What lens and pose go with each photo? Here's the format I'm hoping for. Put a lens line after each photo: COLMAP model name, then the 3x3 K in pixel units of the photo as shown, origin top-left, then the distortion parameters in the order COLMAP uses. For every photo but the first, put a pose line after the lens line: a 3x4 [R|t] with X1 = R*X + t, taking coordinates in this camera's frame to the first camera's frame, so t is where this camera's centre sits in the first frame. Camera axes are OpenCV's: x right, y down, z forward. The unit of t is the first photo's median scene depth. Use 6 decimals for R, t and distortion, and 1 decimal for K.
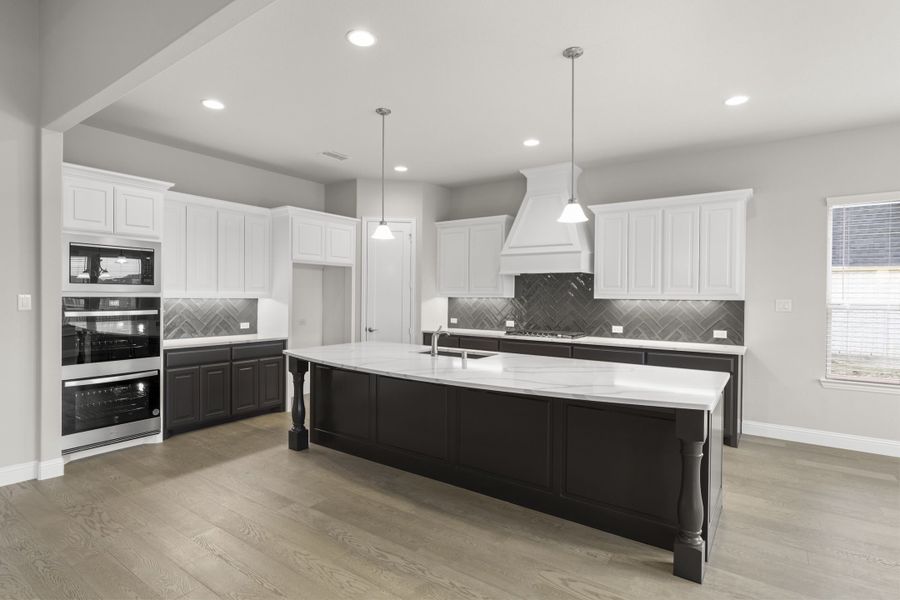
lens RADIAL K [[456.9, 0, 449.8], [0, 456.9, 300.6], [0, 0, 1]] dist [0.000426, 0.001297]
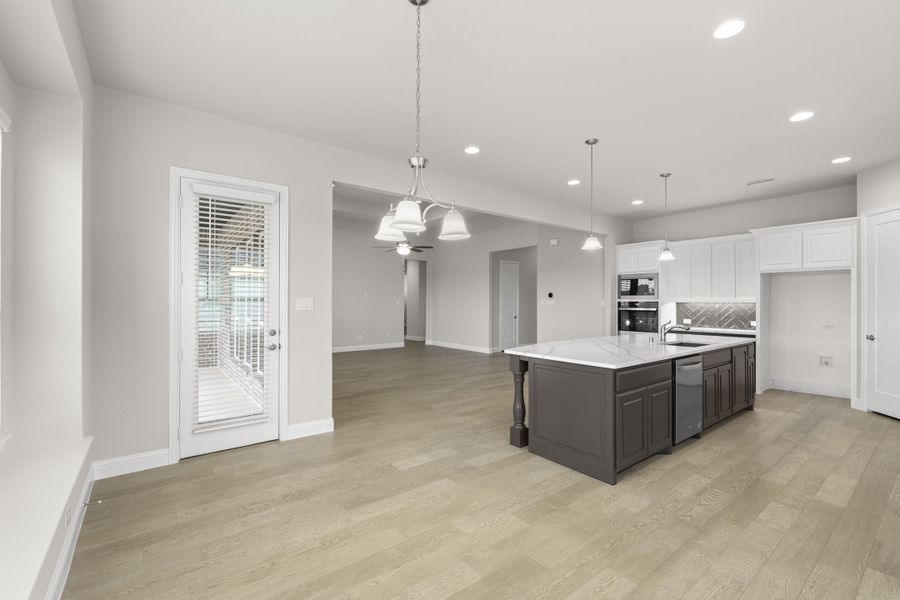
lens RADIAL K [[388.1, 0, 449.1], [0, 388.1, 306.2], [0, 0, 1]] dist [0.000685, -0.000274]
pose [[-0.295900, 0.003008, -0.955214, 1.088198], [-0.014537, 0.999865, 0.007652, 0.011728], [0.955108, 0.016150, -0.295816, 0.607792]]
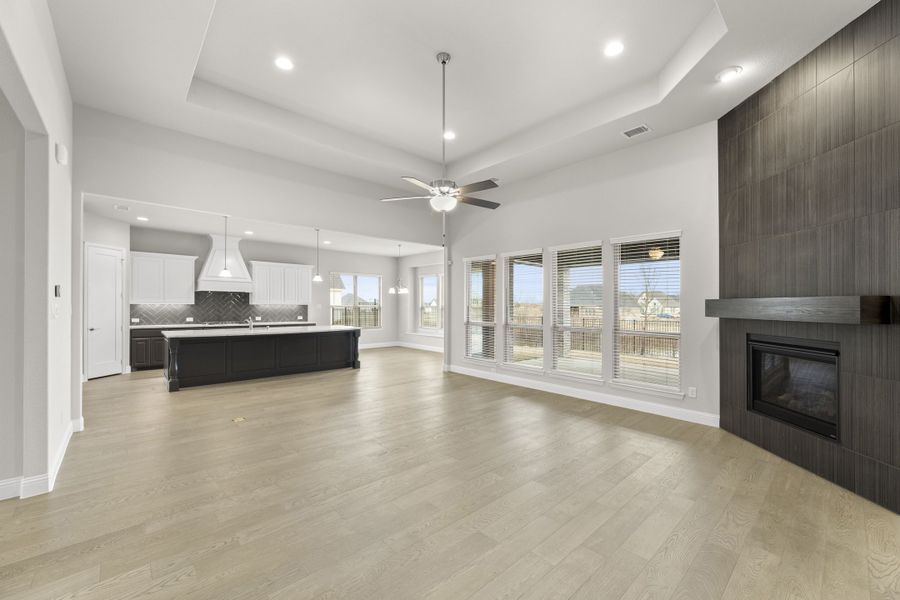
lens RADIAL K [[357.6, 0, 456.3], [0, 357.6, 304.1], [0, 0, 1]] dist [0.002071, -0.000070]
pose [[0.197993, -0.004666, 0.980192, -1.340328], [0.005416, 0.999979, 0.003667, -0.008252], [-0.980188, 0.004582, 0.198014, -0.309742]]
